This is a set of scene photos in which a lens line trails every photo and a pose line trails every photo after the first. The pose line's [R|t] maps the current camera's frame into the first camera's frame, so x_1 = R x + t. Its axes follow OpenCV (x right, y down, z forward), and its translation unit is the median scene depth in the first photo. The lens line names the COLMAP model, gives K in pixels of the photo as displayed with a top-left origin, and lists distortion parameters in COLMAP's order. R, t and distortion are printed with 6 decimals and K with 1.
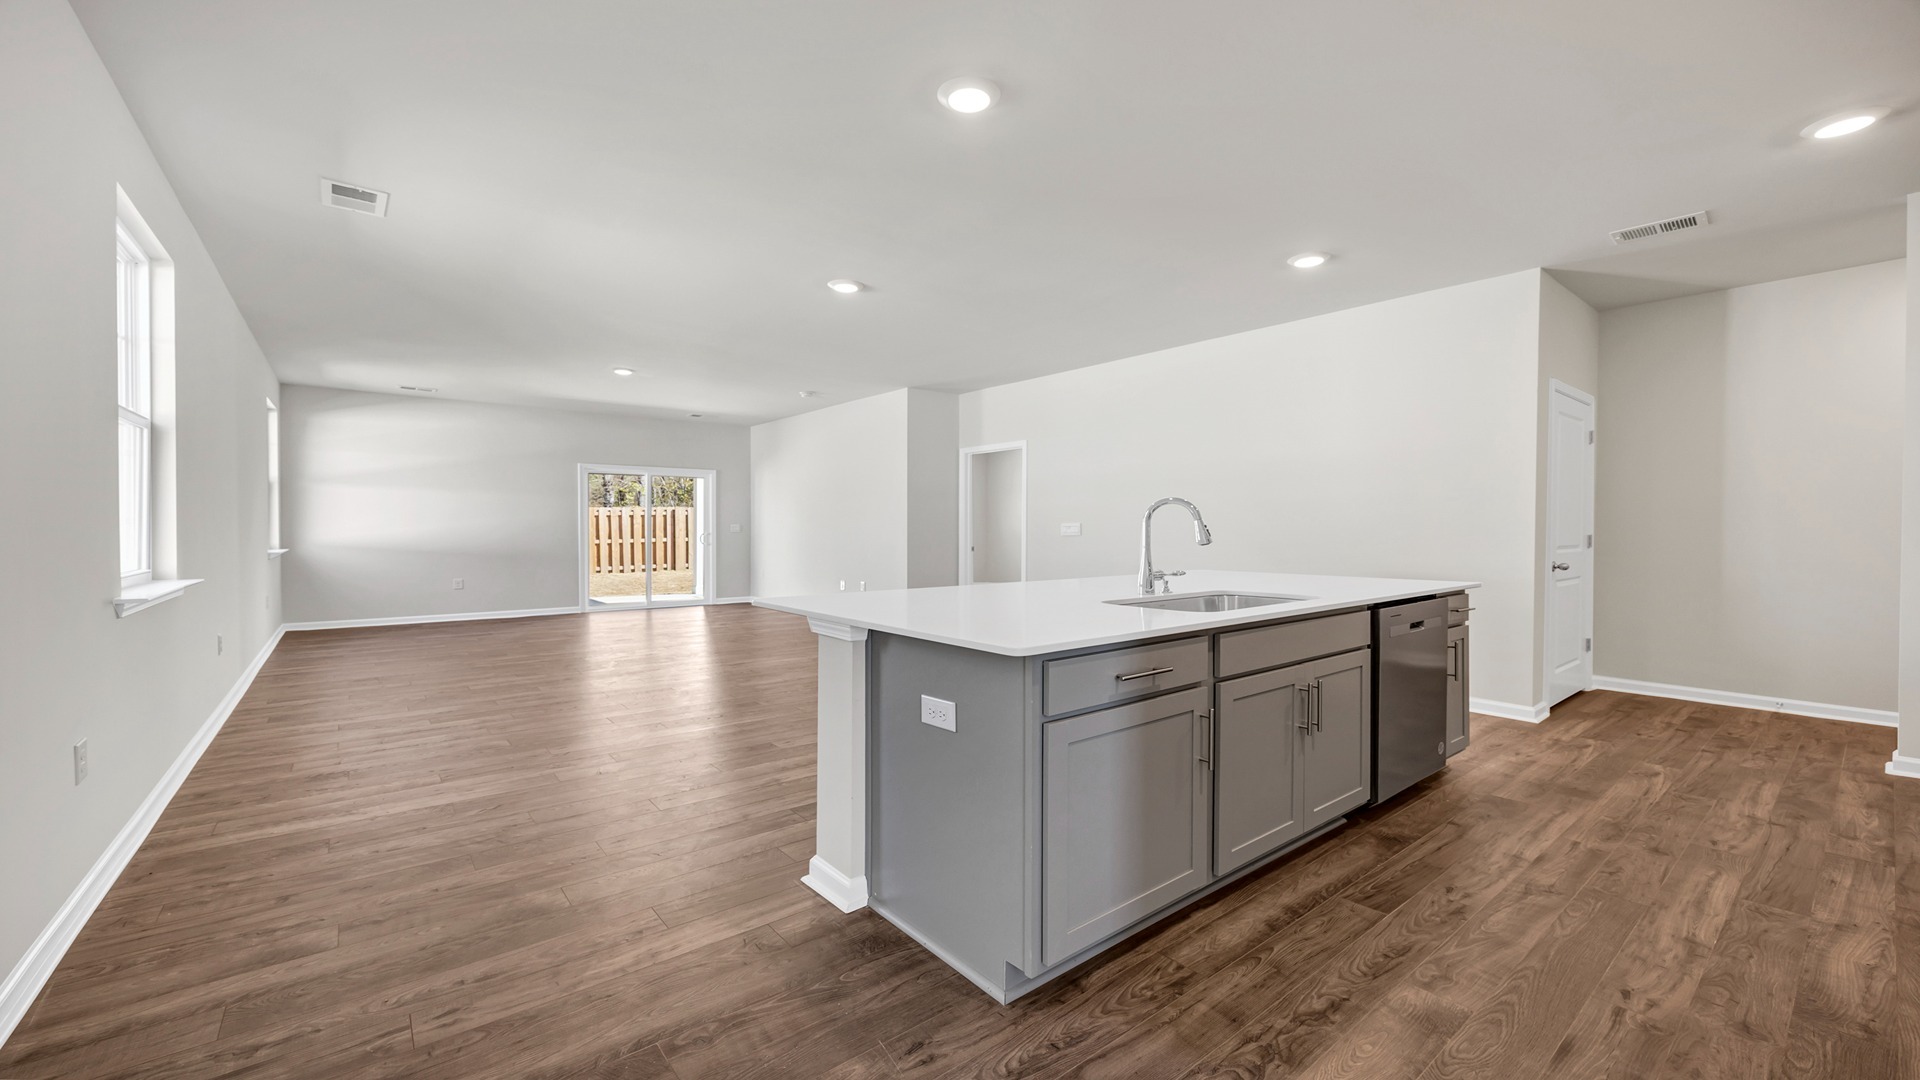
lens RADIAL K [[740.2, 0, 967.7], [0, 740.2, 536.8], [0, 0, 1]] dist [-0.002437, 0.000148]
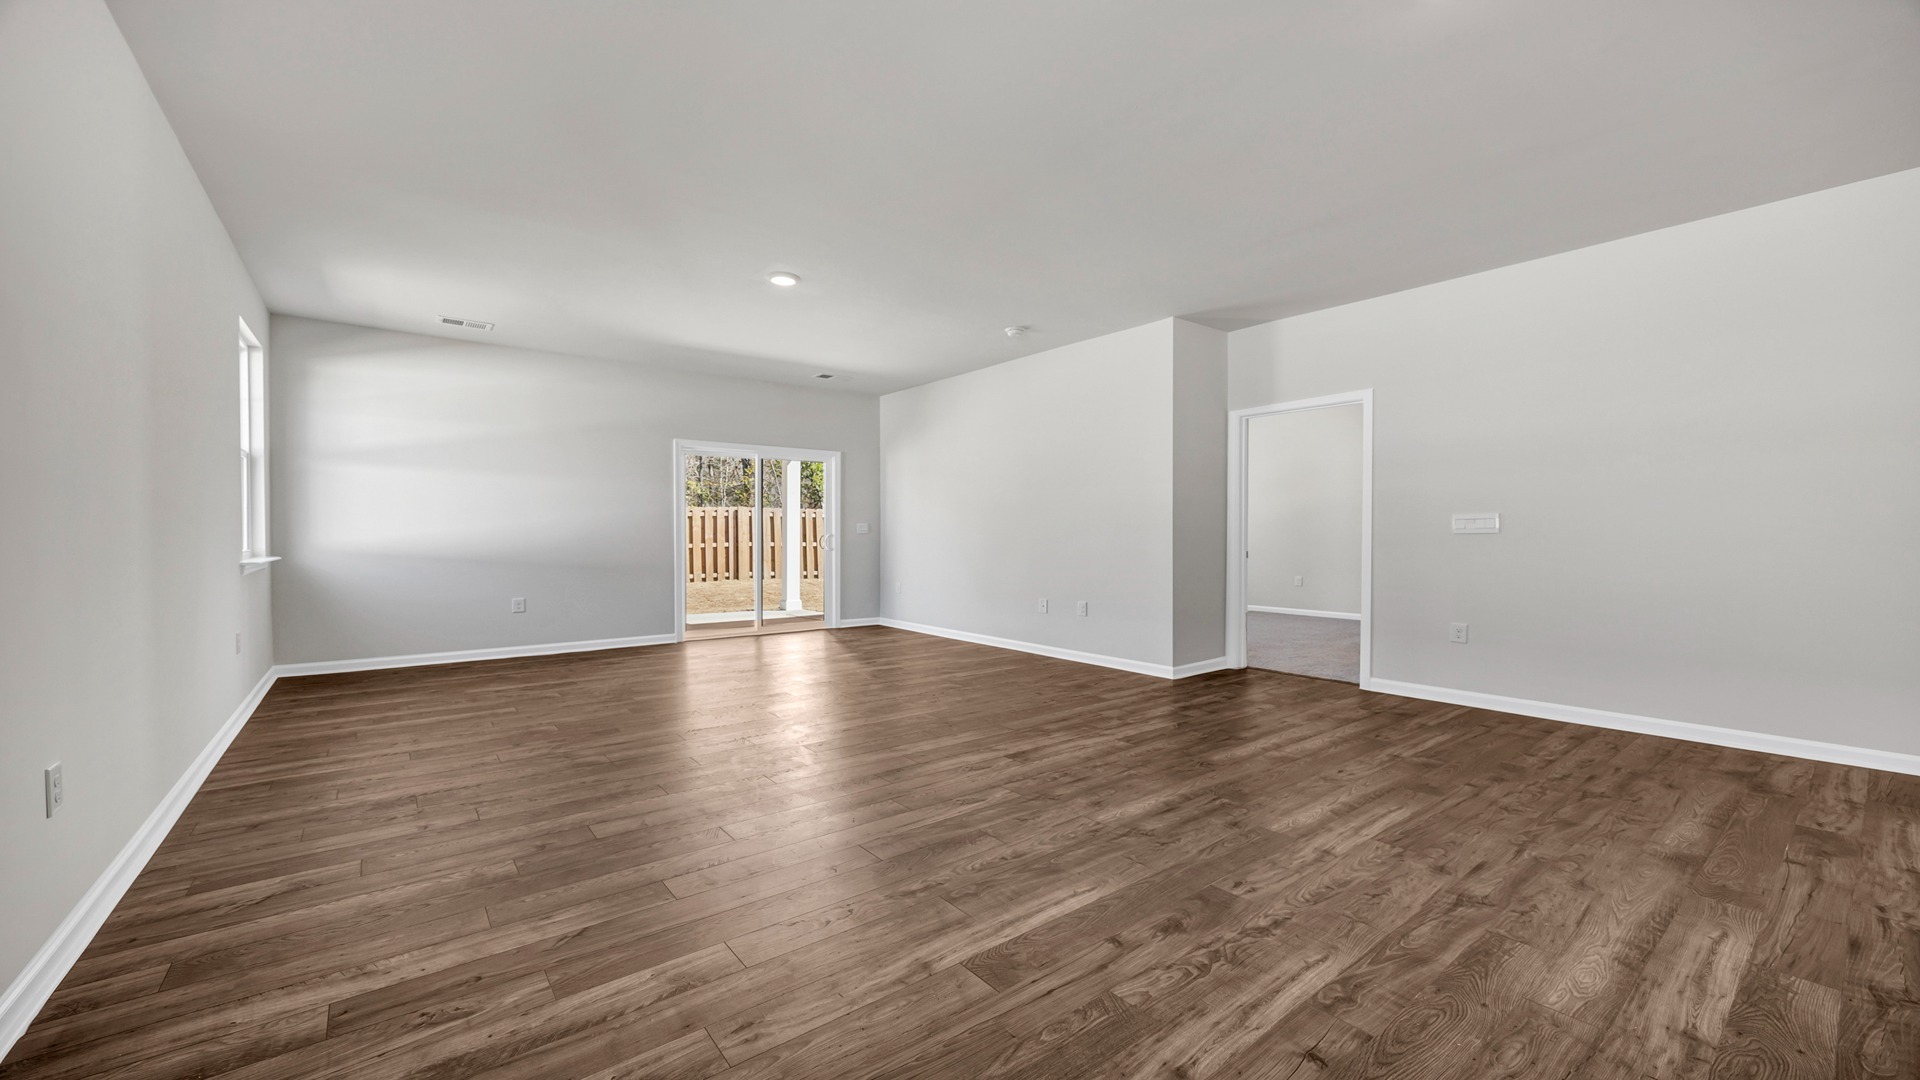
lens RADIAL K [[740.2, 0, 952.5], [0, 740.2, 539.8], [0, 0, 1]] dist [-0.002437, 0.000148]
pose [[0.999324, -0.001527, -0.036722, -0.228130], [0.001406, 0.999993, -0.003332, 0.003671], [0.036727, 0.003278, 0.999320, 0.281417]]
